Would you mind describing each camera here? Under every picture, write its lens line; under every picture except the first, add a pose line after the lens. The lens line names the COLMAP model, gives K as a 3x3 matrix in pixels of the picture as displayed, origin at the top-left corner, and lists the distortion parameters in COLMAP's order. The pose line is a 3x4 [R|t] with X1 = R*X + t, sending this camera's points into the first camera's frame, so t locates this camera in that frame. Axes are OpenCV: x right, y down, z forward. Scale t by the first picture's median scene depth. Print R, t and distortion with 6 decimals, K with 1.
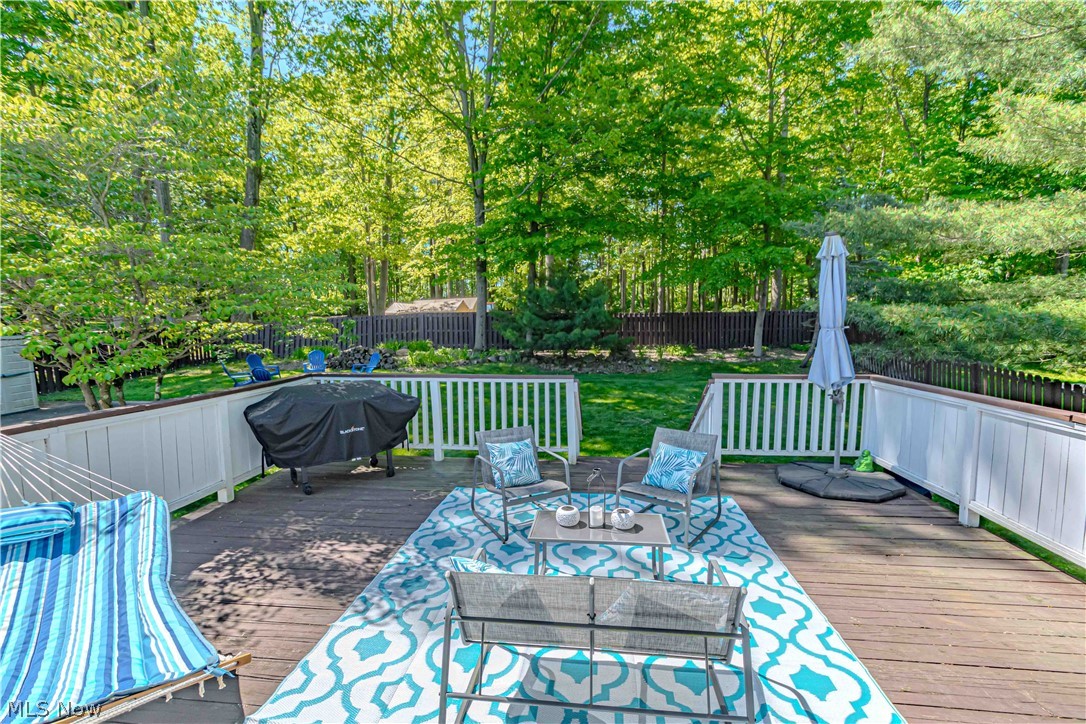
lens RADIAL K [[481.0, 0, 542.6], [0, 481.0, 367.6], [0, 0, 1]] dist [0.007966, -0.004183]
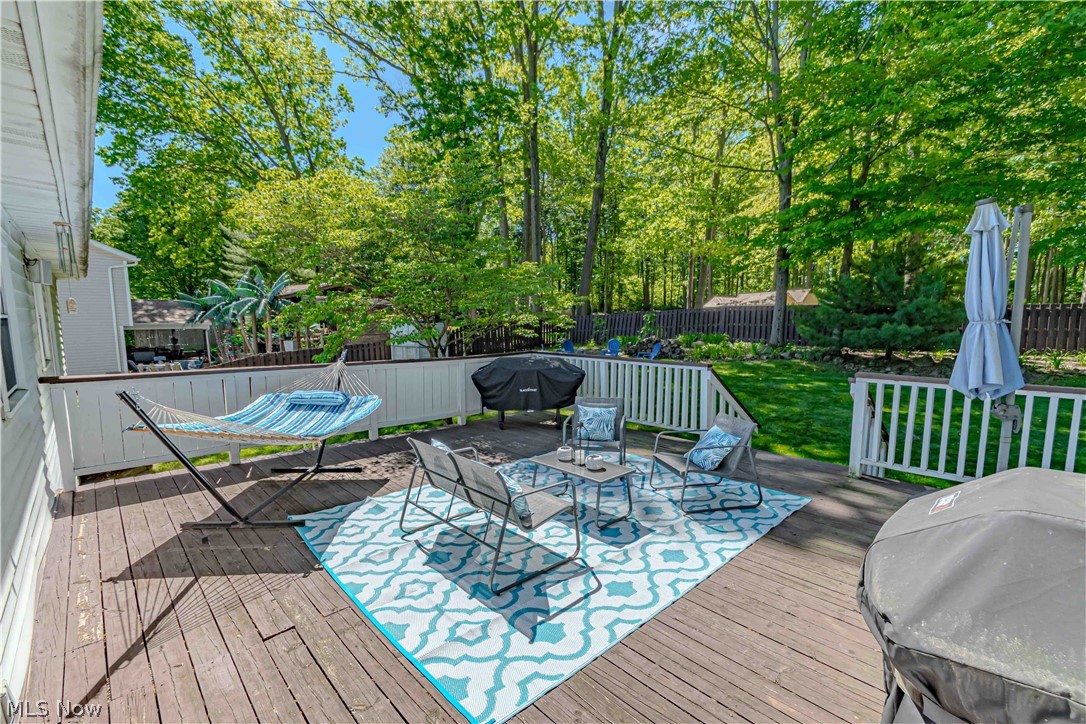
lens RADIAL K [[481.0, 0, 547.2], [0, 481.0, 366.4], [0, 0, 1]] dist [0.007966, -0.004183]
pose [[0.768041, 0.069057, -0.636666, 0.468440], [-0.062983, 0.997495, 0.032214, 0.009264], [0.637296, 0.015357, 0.770466, -0.053849]]
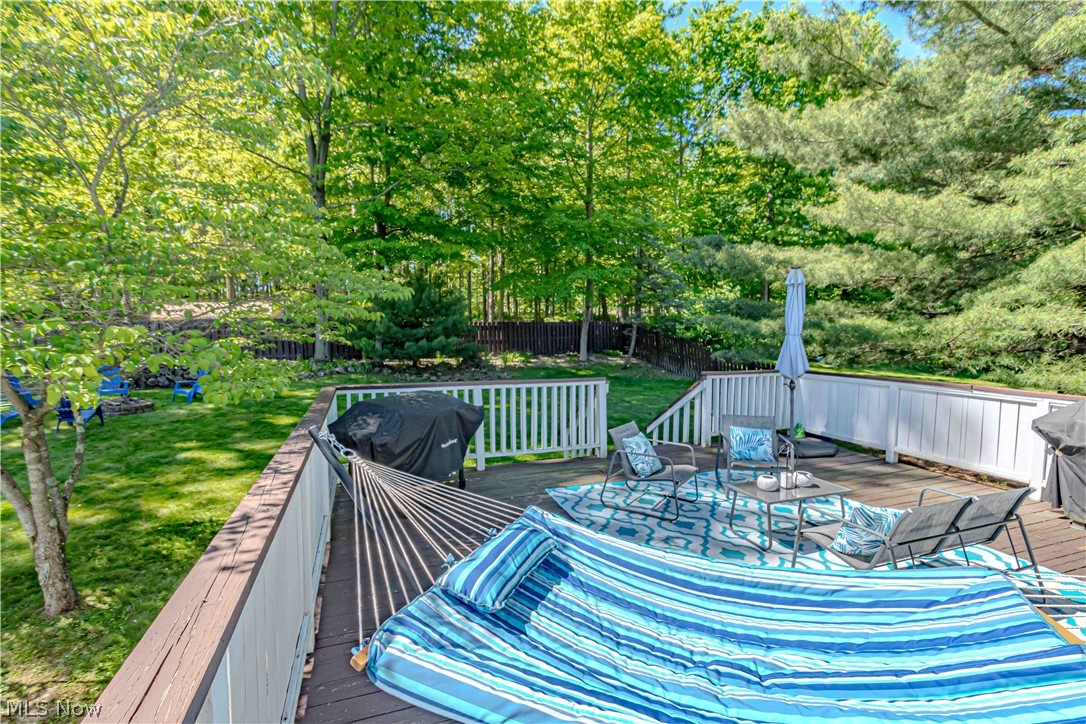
lens RADIAL K [[481.0, 0, 540.5], [0, 481.0, 365.4], [0, 0, 1]] dist [0.007966, -0.004183]
pose [[0.900497, -0.025791, 0.434097, -0.547231], [0.035368, 0.999276, -0.013998, -0.002573], [-0.433421, 0.027959, 0.900758, 0.054497]]
